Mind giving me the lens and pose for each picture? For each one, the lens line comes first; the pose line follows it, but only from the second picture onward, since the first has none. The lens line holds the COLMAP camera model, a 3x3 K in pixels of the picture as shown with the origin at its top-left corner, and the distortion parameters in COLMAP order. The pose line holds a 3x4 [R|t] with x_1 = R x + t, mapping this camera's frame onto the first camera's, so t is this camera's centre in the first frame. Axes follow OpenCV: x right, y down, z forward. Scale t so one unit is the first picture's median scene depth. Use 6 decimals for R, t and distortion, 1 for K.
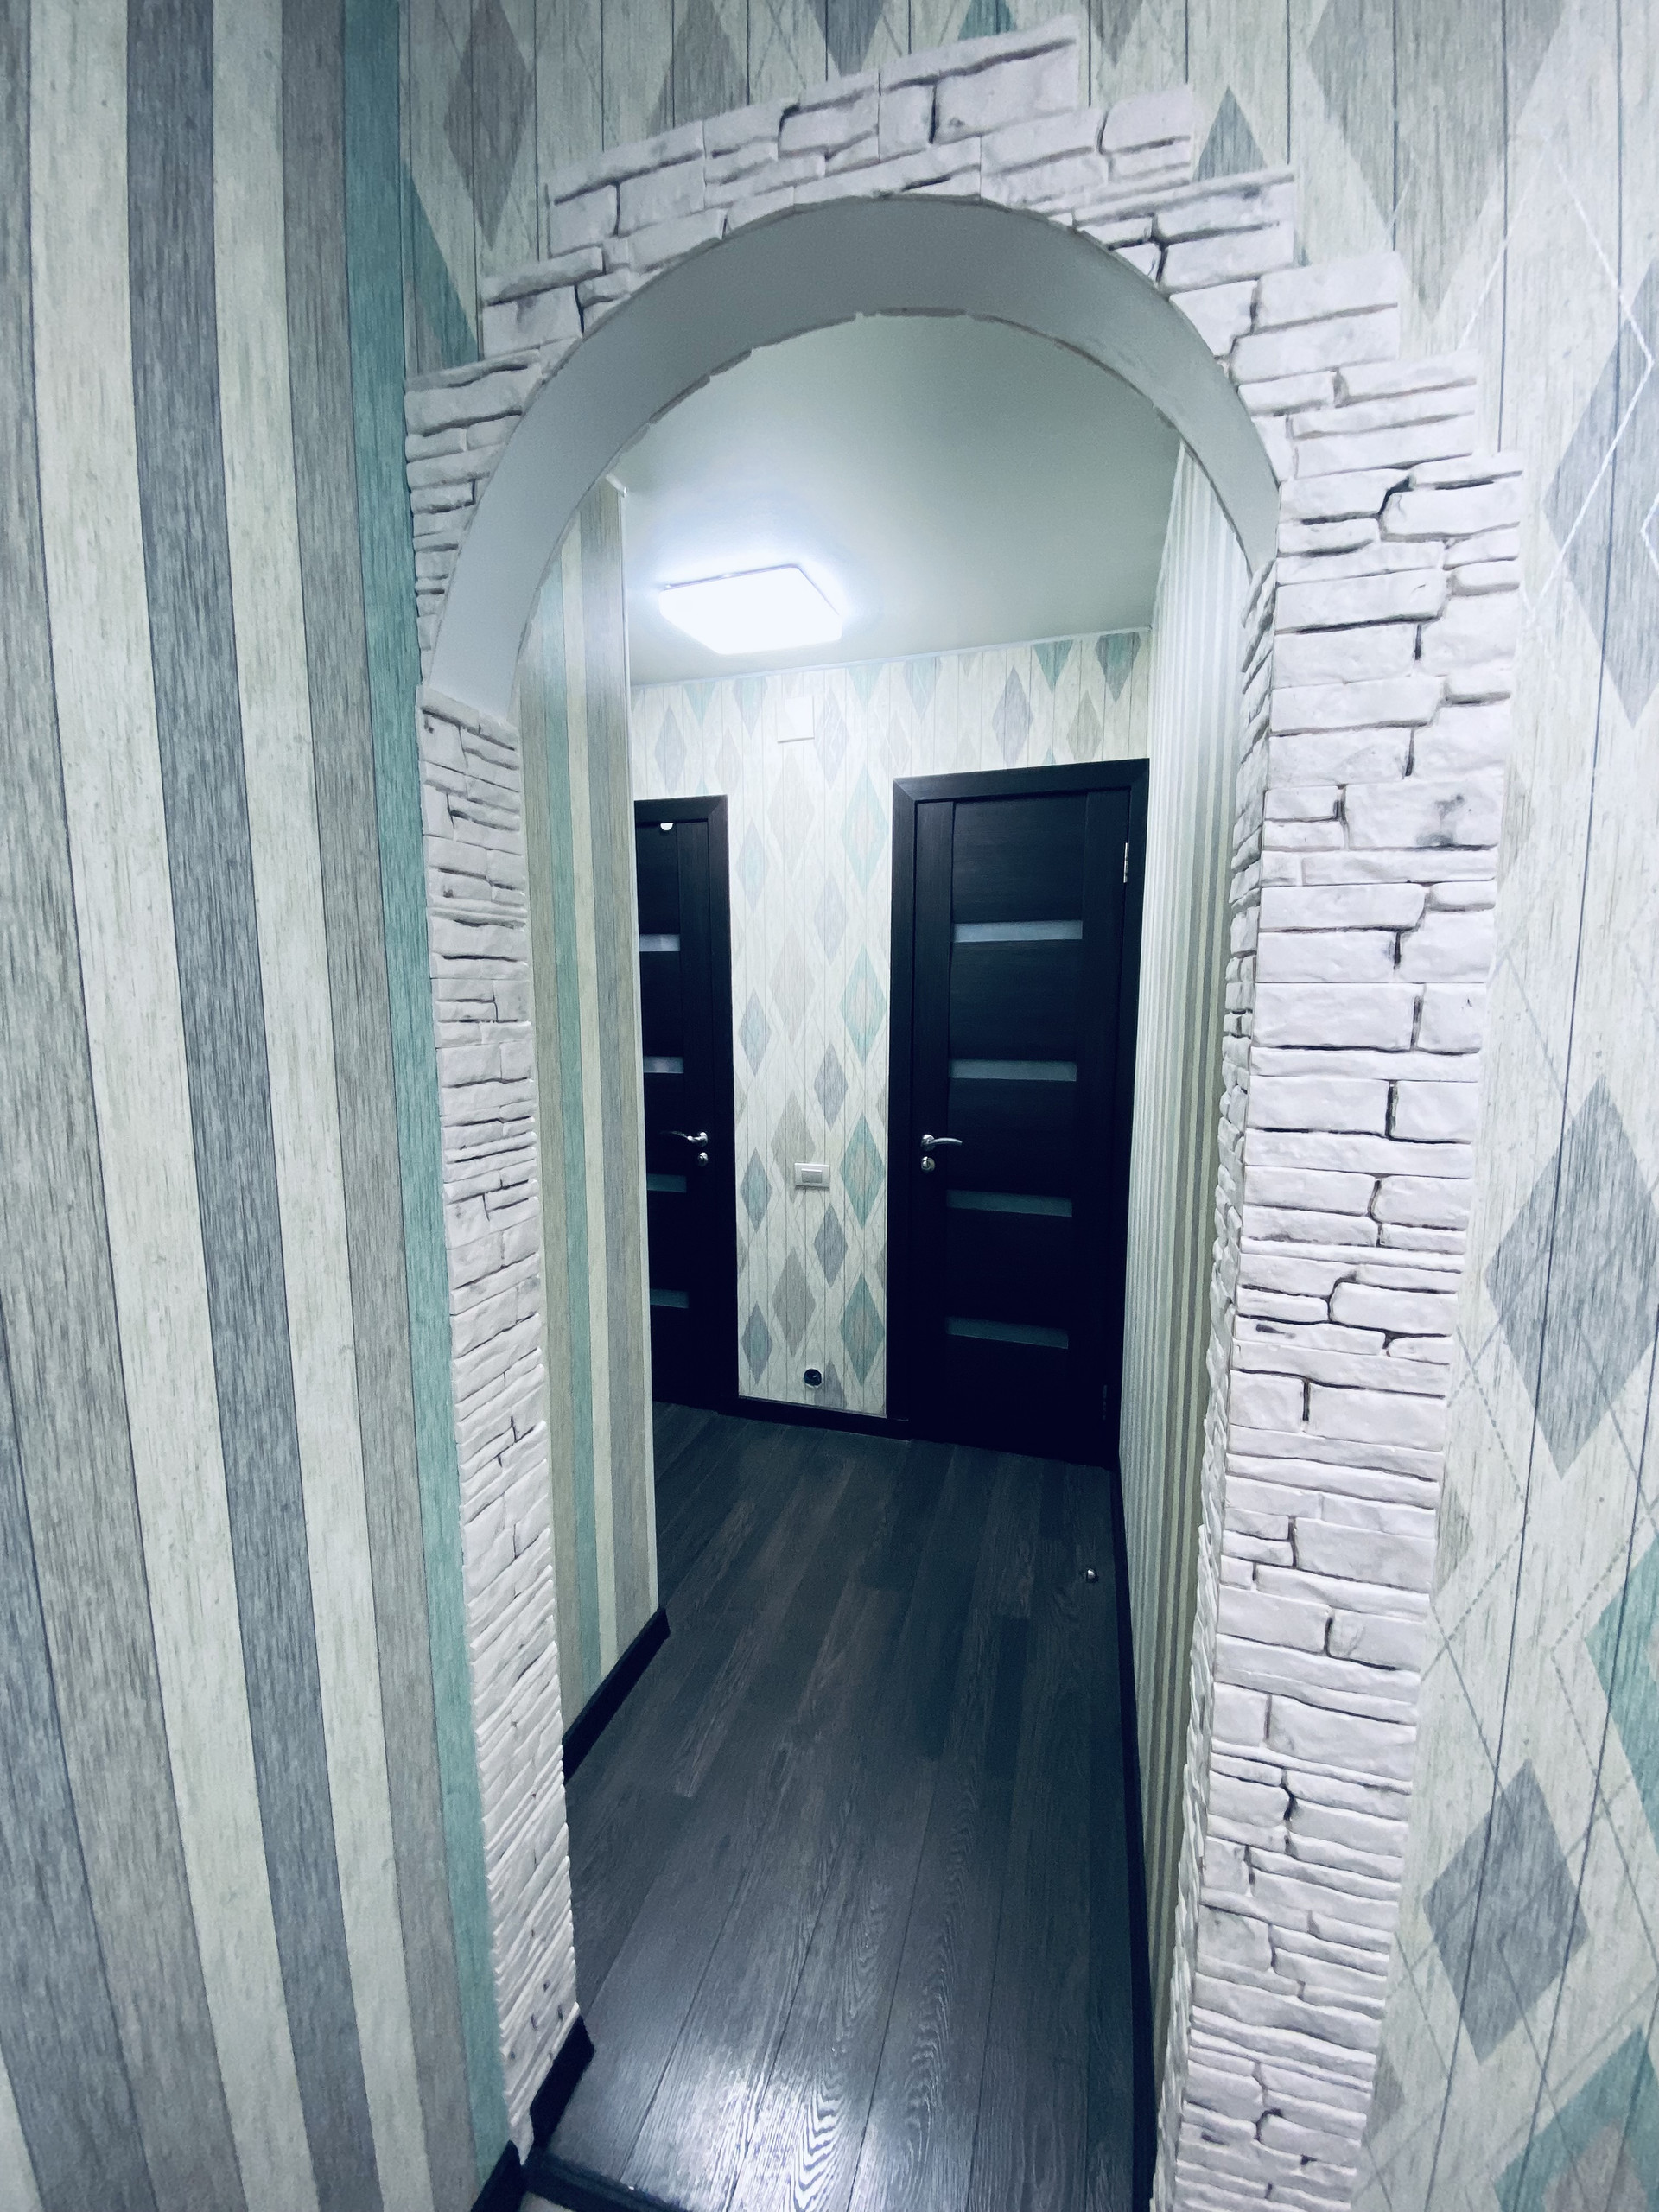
lens RADIAL K [[910.2, 0, 826.1], [0, 910.2, 1100.4], [0, 0, 1]] dist [0.047363, -0.042089]
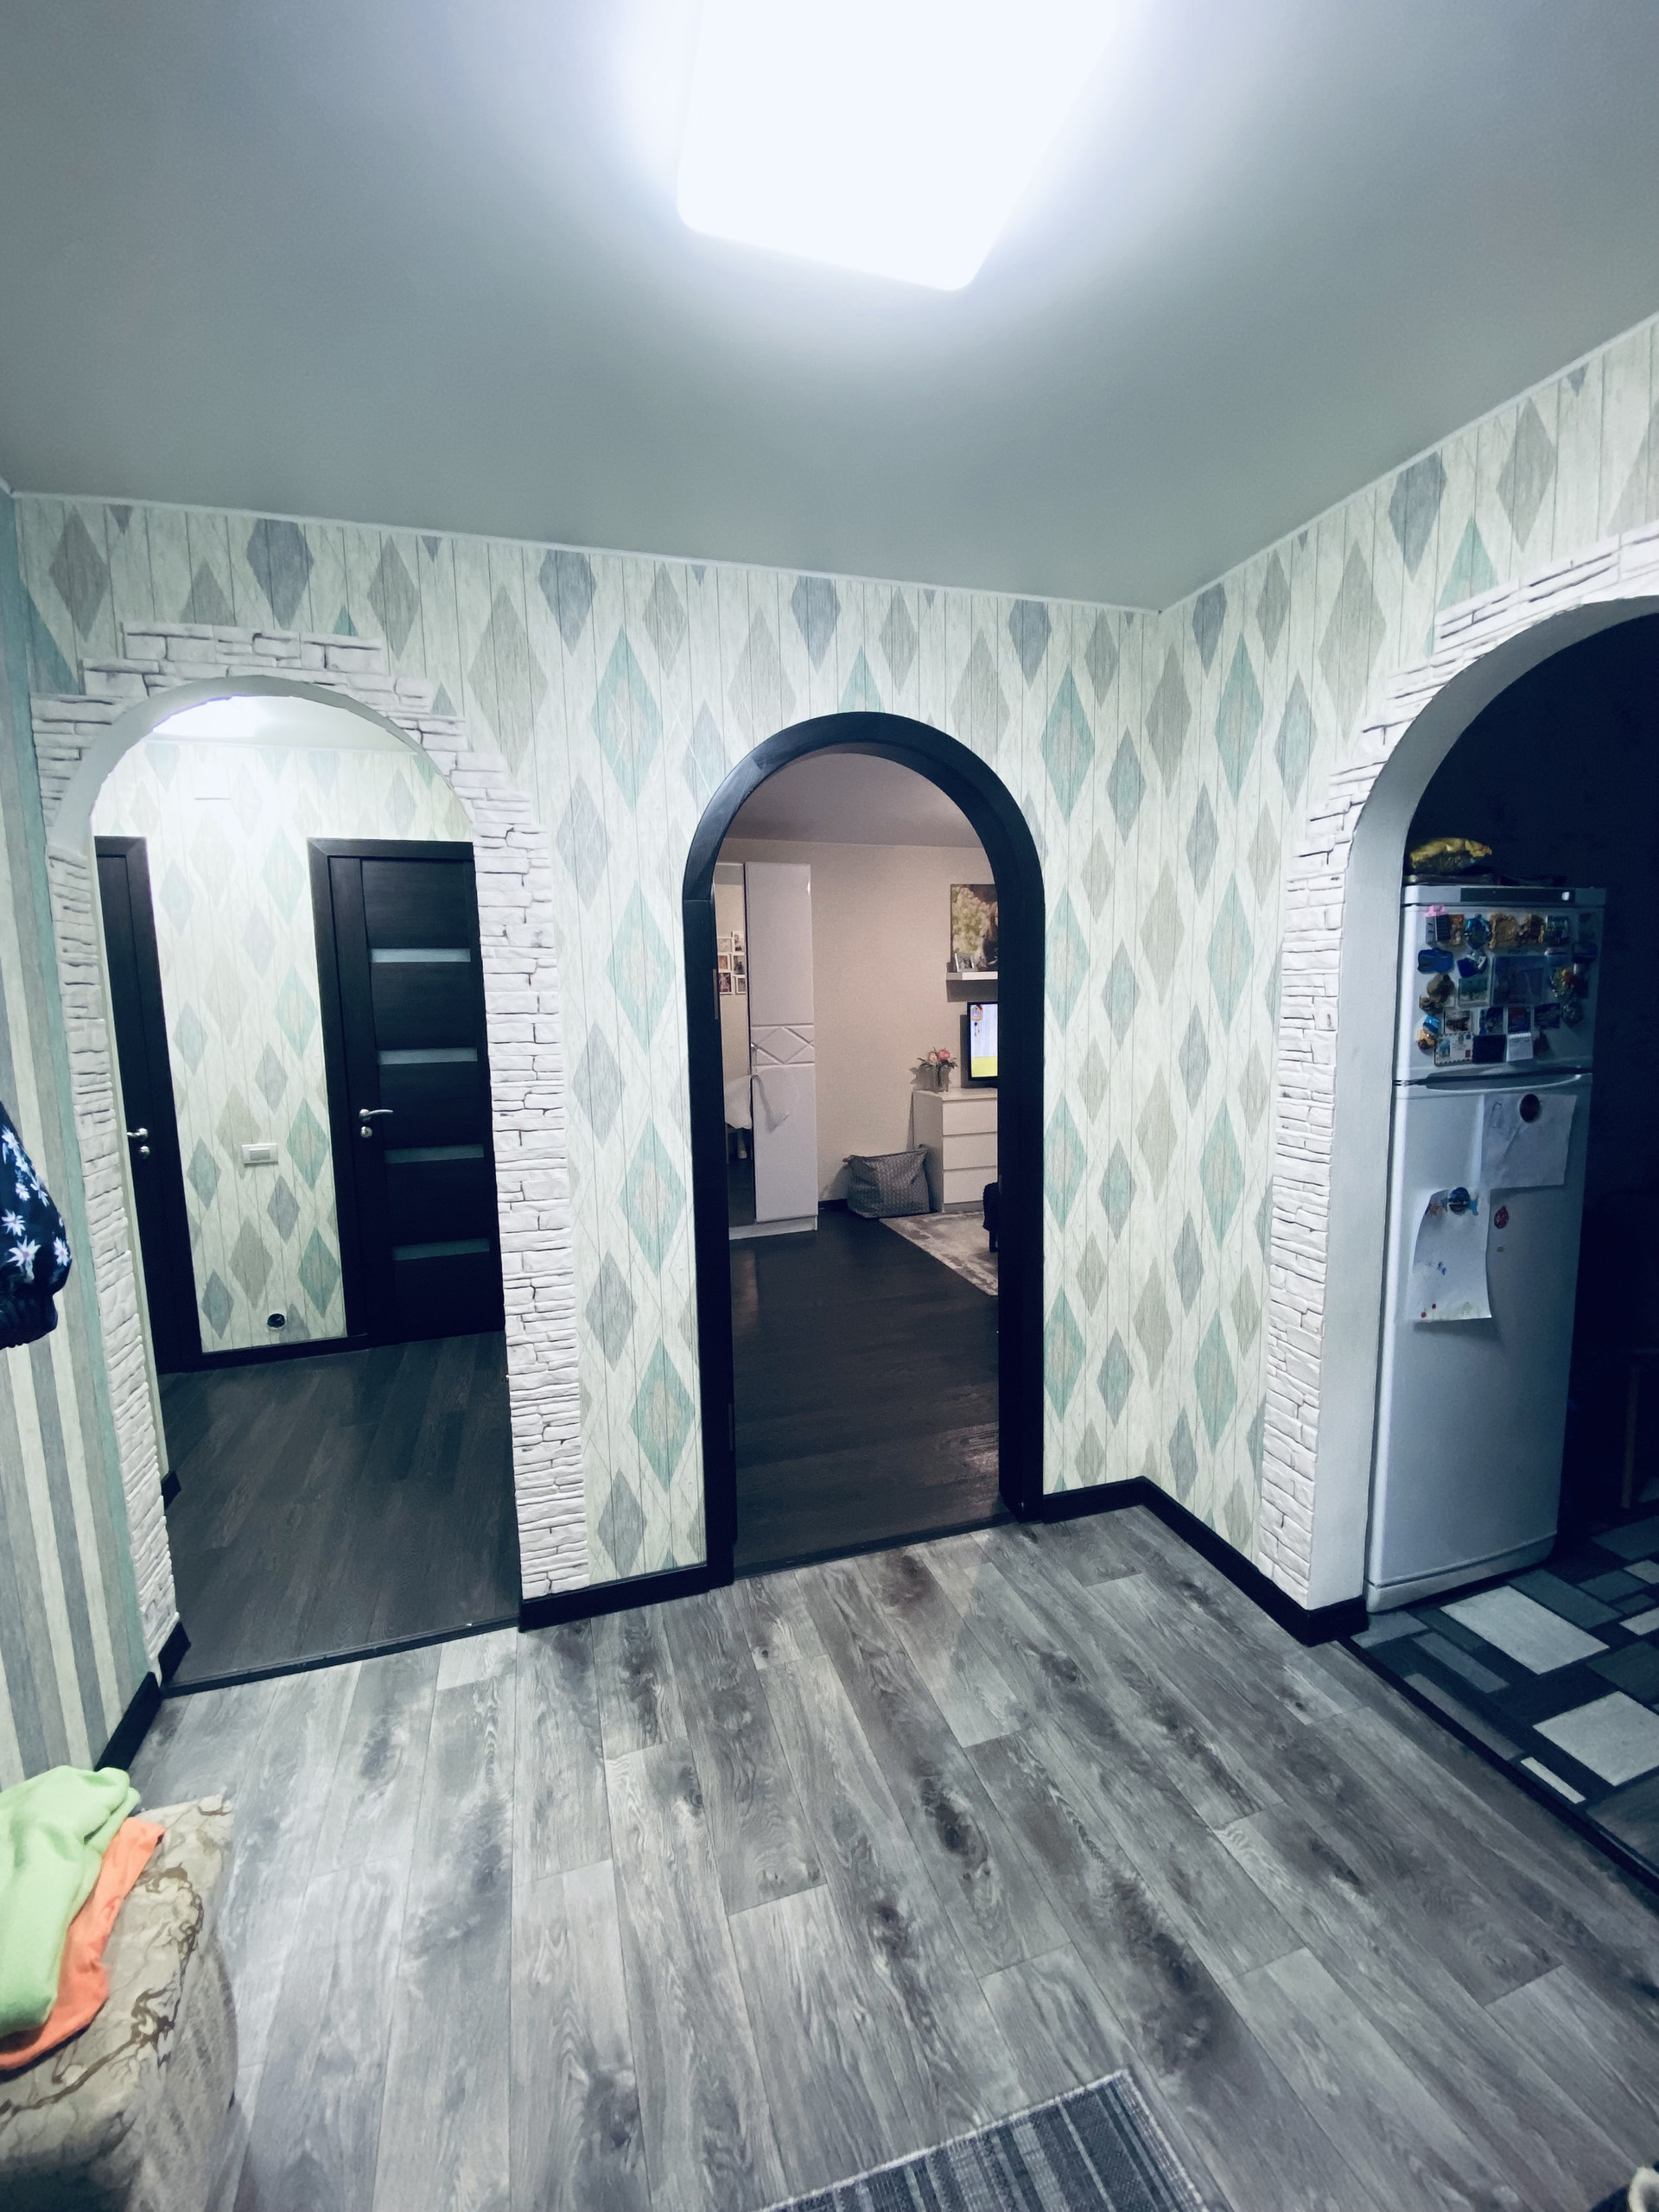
lens RADIAL K [[910.2, 0, 826.1], [0, 910.2, 1100.4], [0, 0, 1]] dist [0.047363, -0.042089]
pose [[0.833213, -0.082348, 0.546786, -0.151679], [0.087238, 0.996041, 0.017071, 0.165291], [-0.546027, 0.033477, 0.837098, -1.269887]]
